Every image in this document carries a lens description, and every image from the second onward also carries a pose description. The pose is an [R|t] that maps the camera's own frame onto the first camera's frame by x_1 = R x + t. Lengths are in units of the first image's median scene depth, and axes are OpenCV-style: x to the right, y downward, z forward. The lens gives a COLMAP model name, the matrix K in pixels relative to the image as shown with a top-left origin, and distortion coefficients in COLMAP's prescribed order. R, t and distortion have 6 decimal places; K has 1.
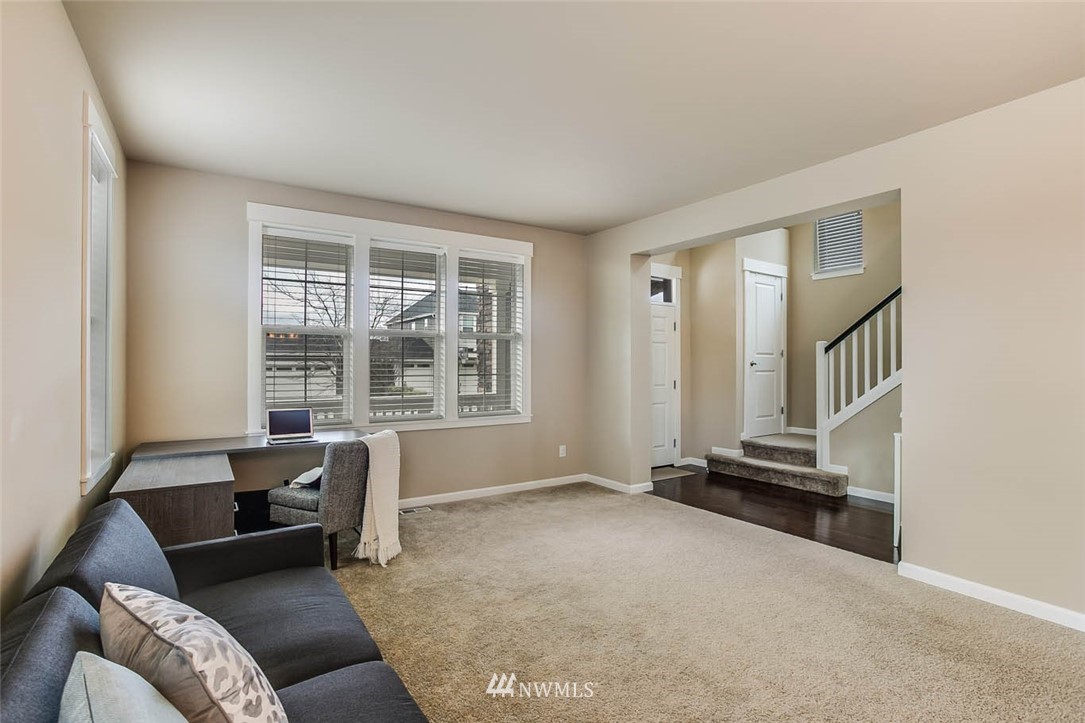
lens RADIAL K [[518.6, 0, 538.9], [0, 518.6, 358.7], [0, 0, 1]] dist [-0.037396, 0.000171]
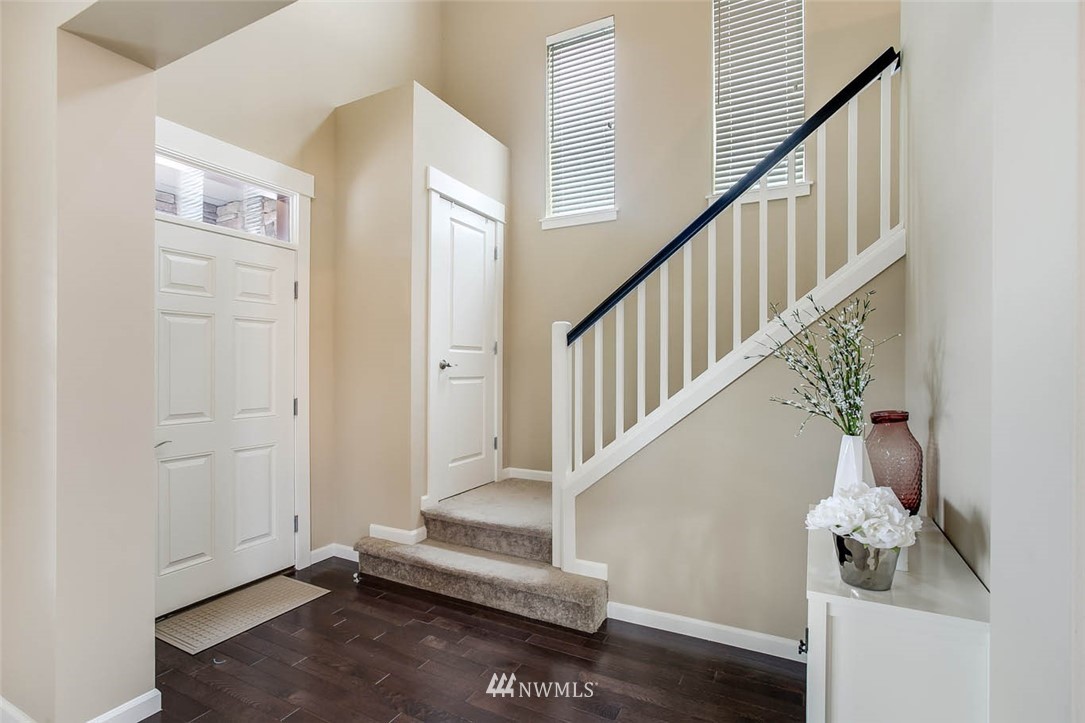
lens RADIAL K [[518.6, 0, 538.9], [0, 518.6, 358.7], [0, 0, 1]] dist [-0.037396, 0.000171]
pose [[0.875199, 0.005754, 0.483728, 0.253235], [-0.004371, 0.999983, -0.003986, 0.005129], [-0.483743, 0.001374, 0.875209, 0.503468]]
